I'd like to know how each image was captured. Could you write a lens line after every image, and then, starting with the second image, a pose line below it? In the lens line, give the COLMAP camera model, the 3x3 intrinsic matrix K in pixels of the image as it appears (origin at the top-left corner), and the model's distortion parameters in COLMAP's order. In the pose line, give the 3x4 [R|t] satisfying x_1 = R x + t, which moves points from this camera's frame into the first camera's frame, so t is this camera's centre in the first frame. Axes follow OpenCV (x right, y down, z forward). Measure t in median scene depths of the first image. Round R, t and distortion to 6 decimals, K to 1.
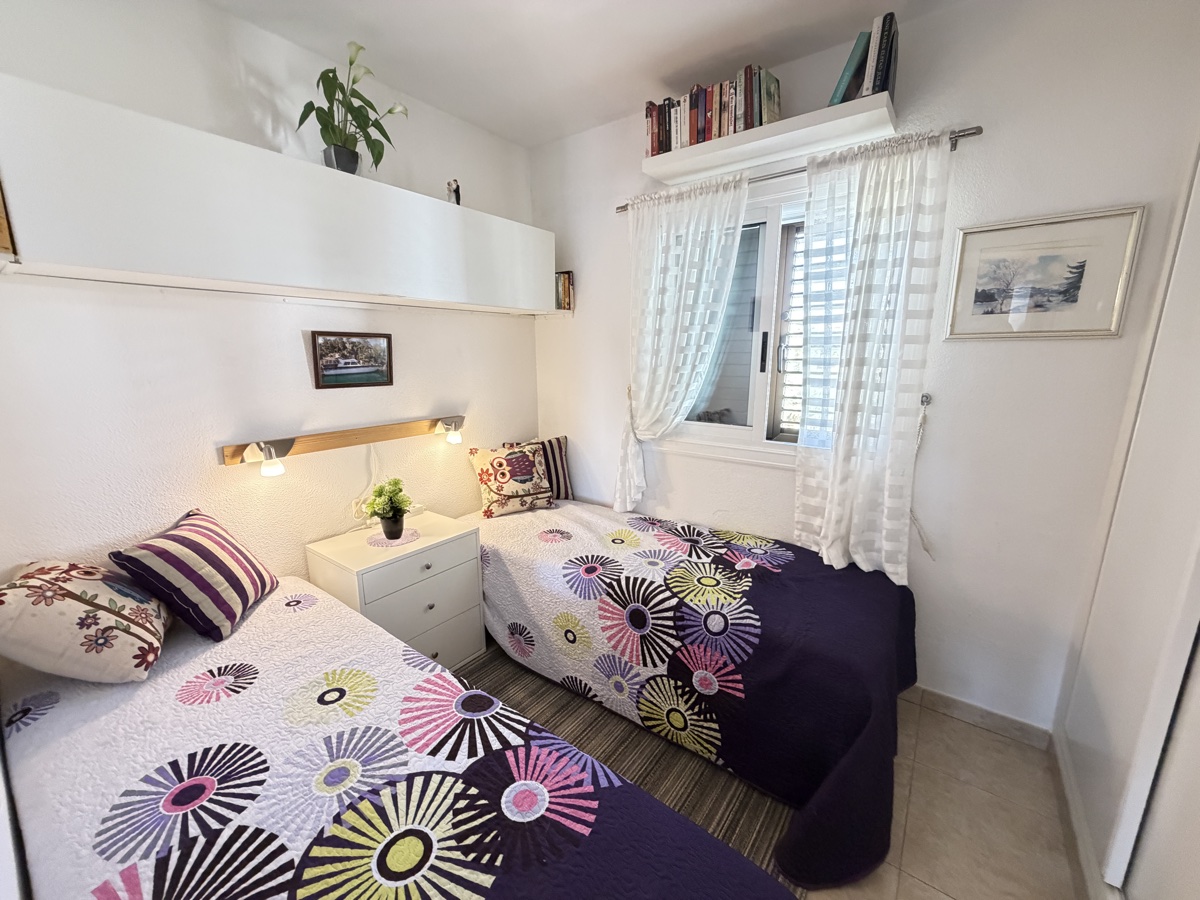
lens RADIAL K [[477.9, 0, 597.0], [0, 477.9, 451.8], [0, 0, 1]] dist [0.000197, 0.000072]
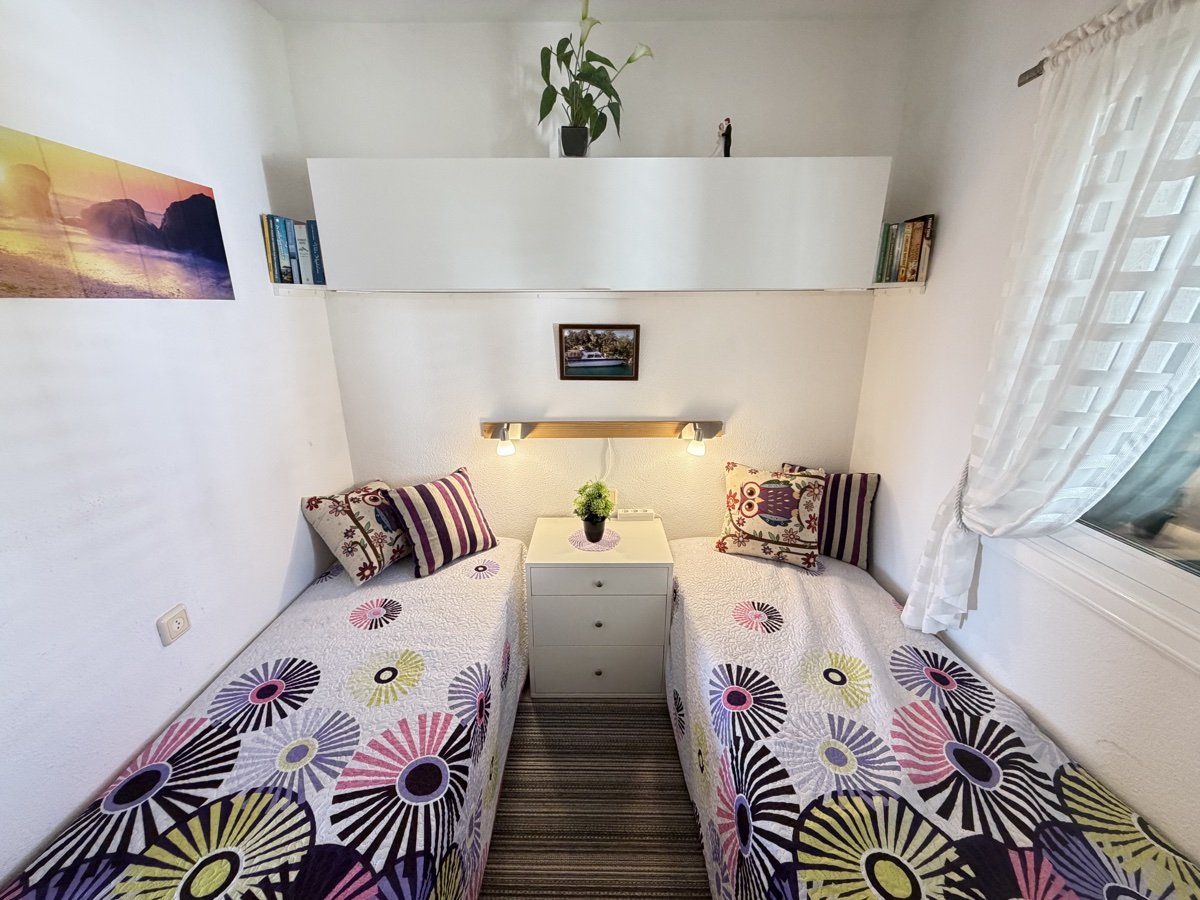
lens RADIAL K [[477.9, 0, 597.0], [0, 477.9, 451.8], [0, 0, 1]] dist [0.000197, 0.000072]
pose [[0.598987, 0.232439, -0.766281, 0.275092], [-0.161835, 0.972336, 0.168439, -0.154240], [0.784234, 0.023119, 0.620034, 0.386228]]
